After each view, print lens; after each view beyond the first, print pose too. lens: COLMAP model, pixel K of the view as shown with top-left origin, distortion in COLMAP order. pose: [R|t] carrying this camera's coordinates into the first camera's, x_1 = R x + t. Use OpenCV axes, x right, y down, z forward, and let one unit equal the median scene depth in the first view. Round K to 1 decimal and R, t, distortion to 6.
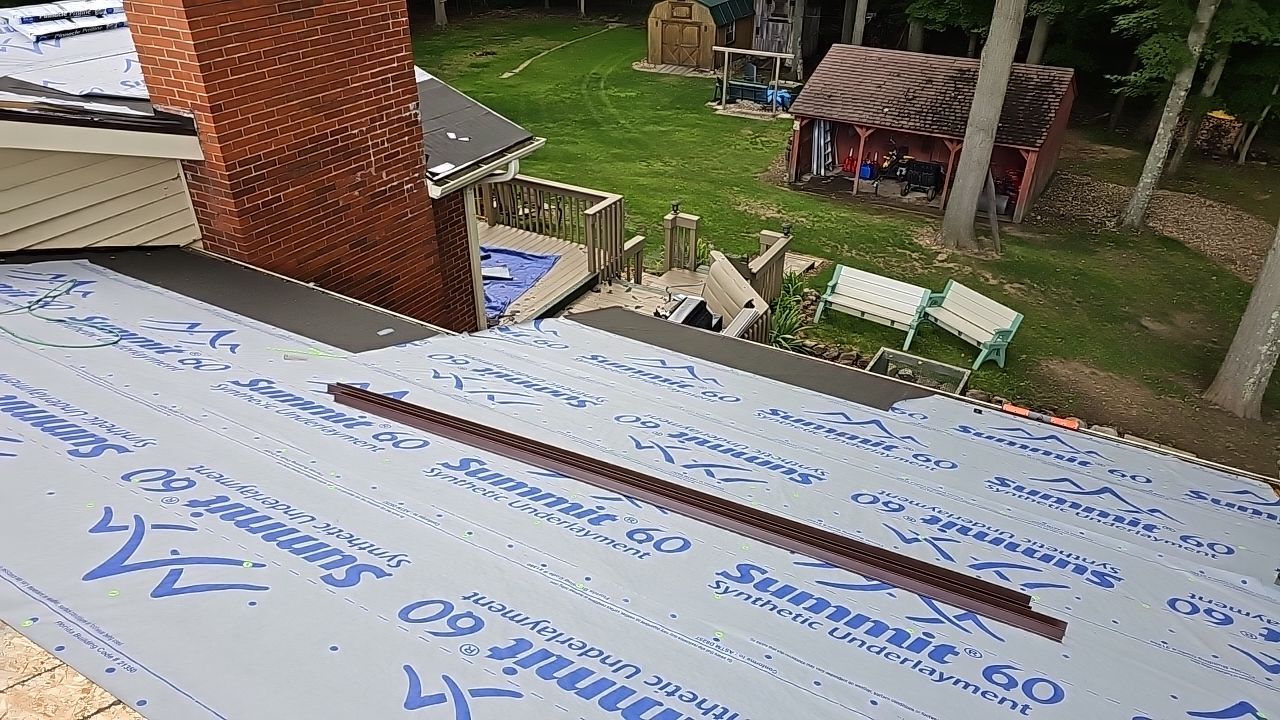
lens RADIAL K [[912.6, 0, 635.4], [0, 912.6, 336.2], [0, 0, 1]] dist [0.091849, -0.076644]
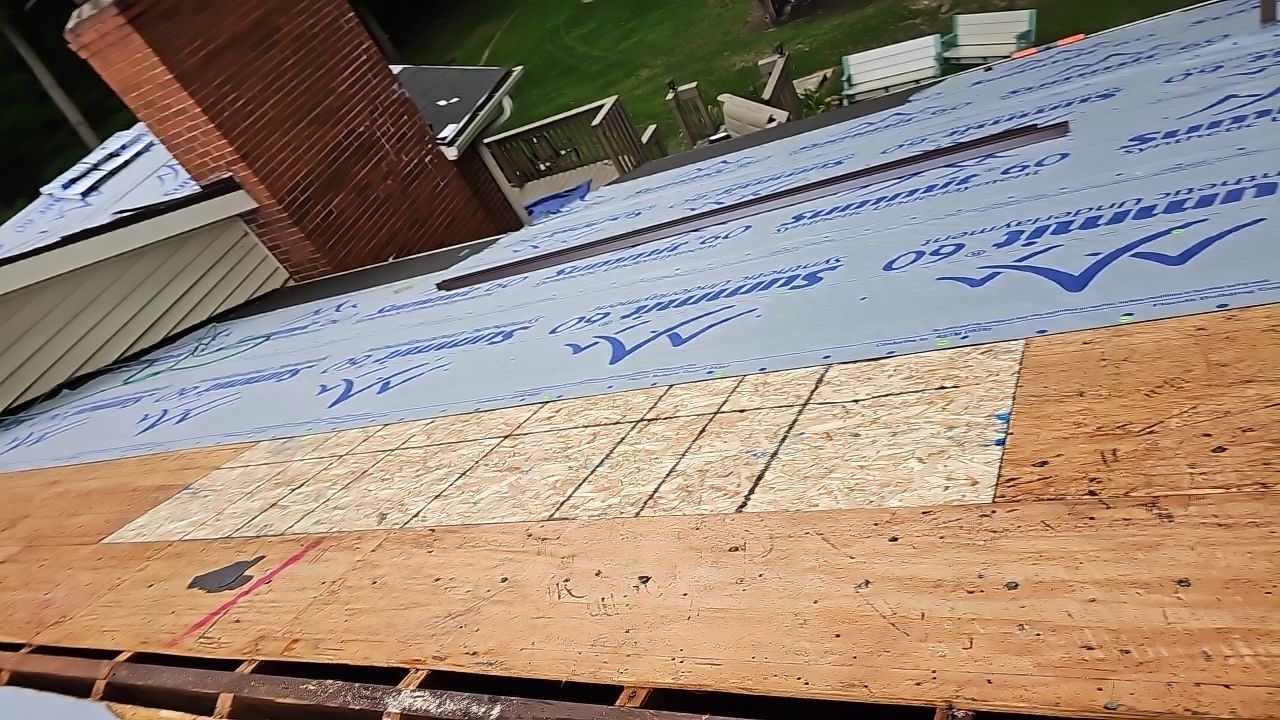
lens RADIAL K [[912.6, 0, 635.4], [0, 912.6, 336.2], [0, 0, 1]] dist [0.091849, -0.076644]
pose [[0.889399, -0.443216, -0.111934, -0.001527], [0.450142, 0.891795, 0.045545, 0.080471], [0.079636, -0.090894, 0.992671, -0.069959]]
